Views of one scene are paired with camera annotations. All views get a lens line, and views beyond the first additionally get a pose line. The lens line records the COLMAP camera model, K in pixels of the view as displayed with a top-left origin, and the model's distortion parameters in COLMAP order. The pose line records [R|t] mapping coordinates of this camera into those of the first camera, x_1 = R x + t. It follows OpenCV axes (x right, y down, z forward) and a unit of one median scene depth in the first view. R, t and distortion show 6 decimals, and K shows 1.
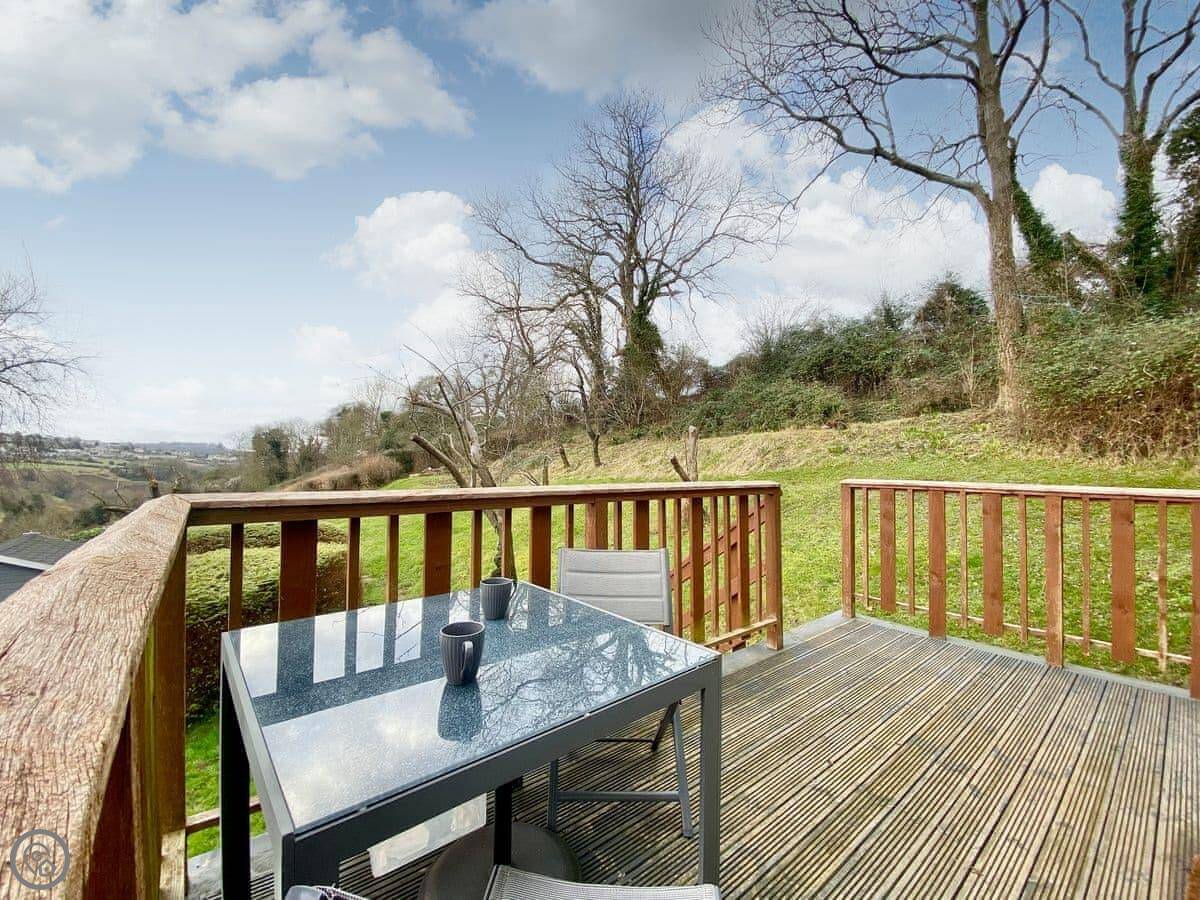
lens RADIAL K [[507.5, 0, 600.0], [0, 507.5, 450.0], [0, 0, 1]] dist [0.013394, -0.000188]
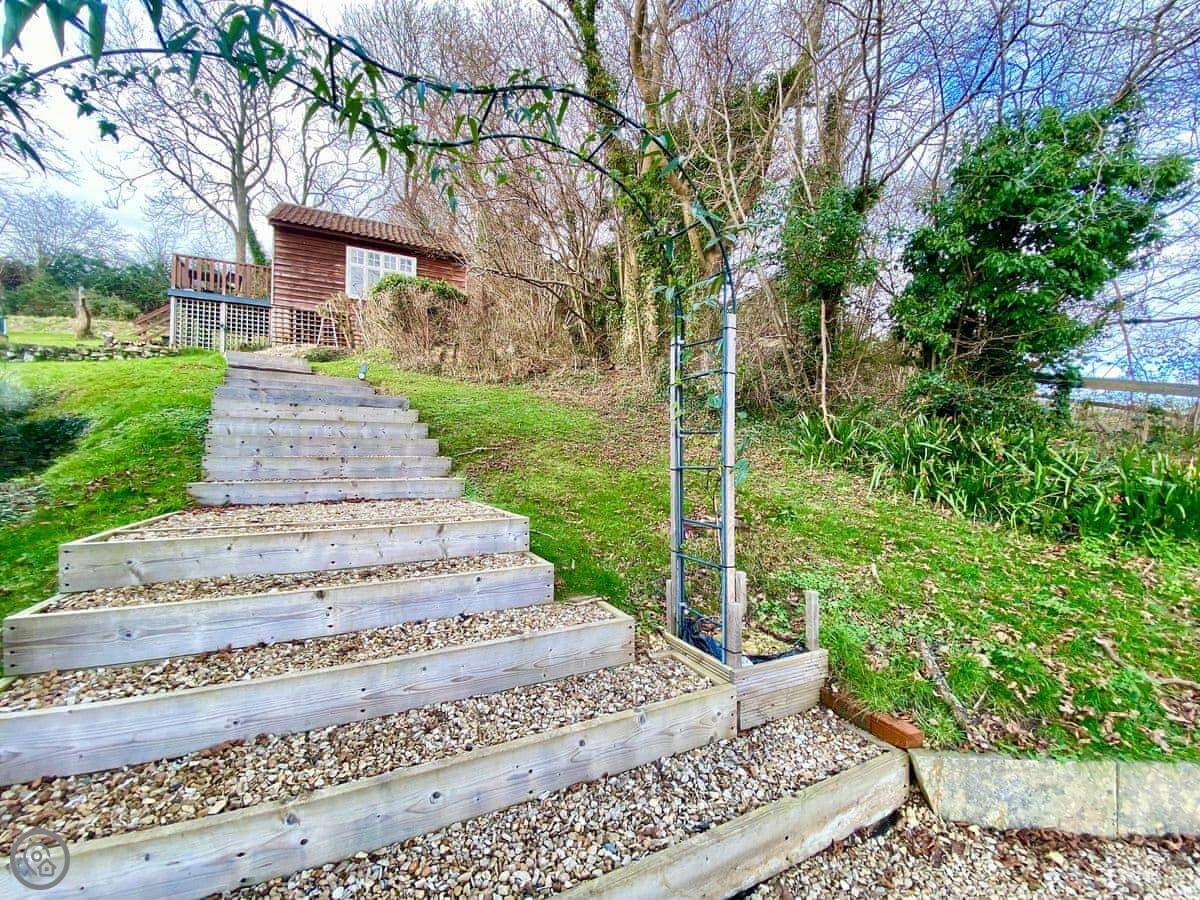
lens RADIAL K [[478.7, 0, 594.1], [0, 478.7, 450.6], [0, 0, 1]] dist [0.015847, -0.018261]
pose [[0.255457, 0.011381, 0.966753, -0.700725], [-0.033022, 0.999450, -0.003040, 0.350111], [-0.966256, -0.031147, 0.255692, -0.877324]]
